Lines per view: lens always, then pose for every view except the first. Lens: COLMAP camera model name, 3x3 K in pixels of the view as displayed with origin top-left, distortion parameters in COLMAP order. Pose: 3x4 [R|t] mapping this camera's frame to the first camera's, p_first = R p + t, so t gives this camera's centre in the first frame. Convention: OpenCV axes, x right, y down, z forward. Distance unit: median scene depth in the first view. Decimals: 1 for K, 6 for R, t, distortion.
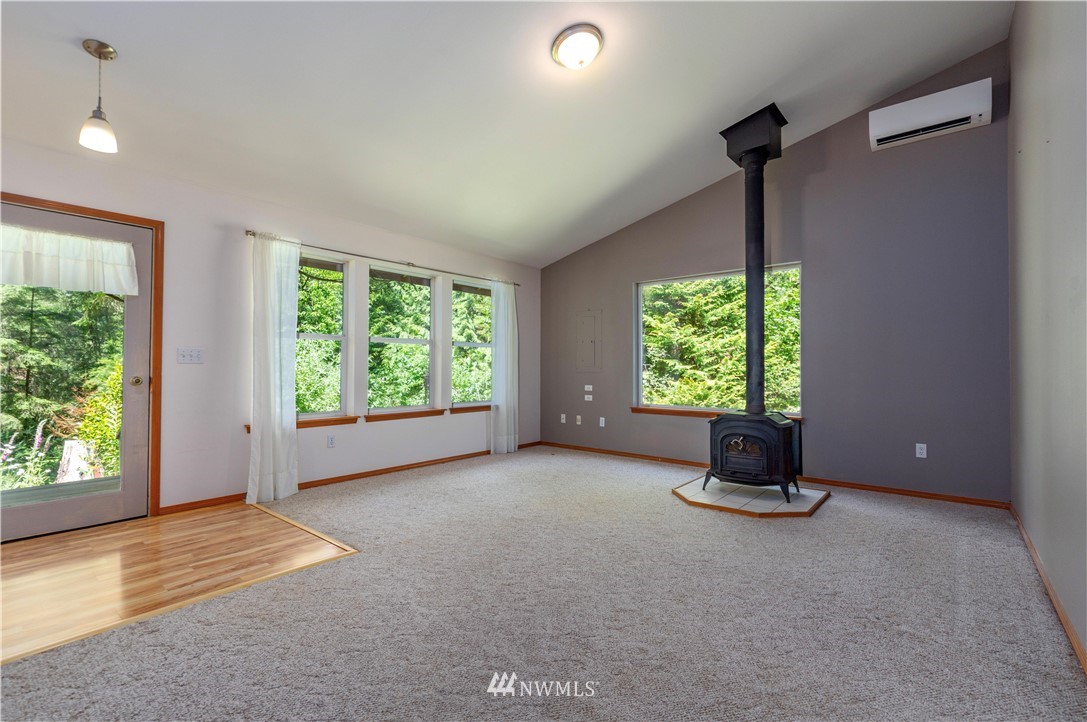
lens RADIAL K [[489.6, 0, 547.0], [0, 489.6, 360.1], [0, 0, 1]] dist [-0.001851, -0.000124]
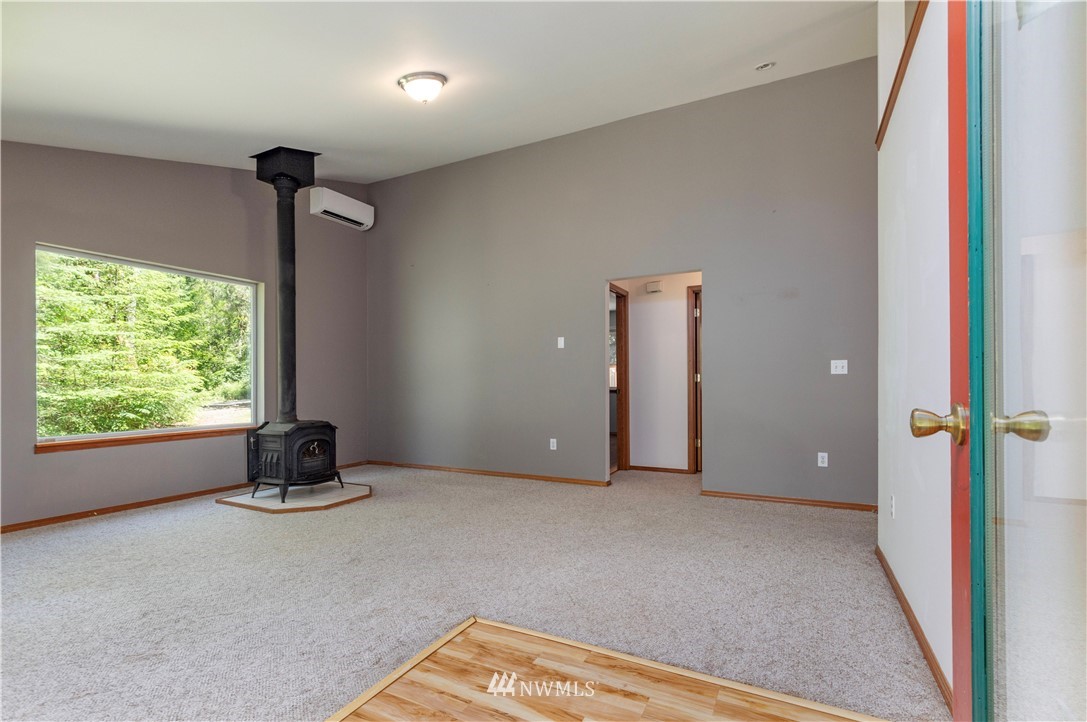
lens RADIAL K [[489.6, 0, 547.8], [0, 489.6, 372.7], [0, 0, 1]] dist [-0.001851, -0.000124]
pose [[-0.215473, 0.016262, 0.976374, -1.084476], [-0.007662, 0.999802, -0.018343, 0.022512], [-0.976480, -0.011433, -0.215306, 0.984699]]
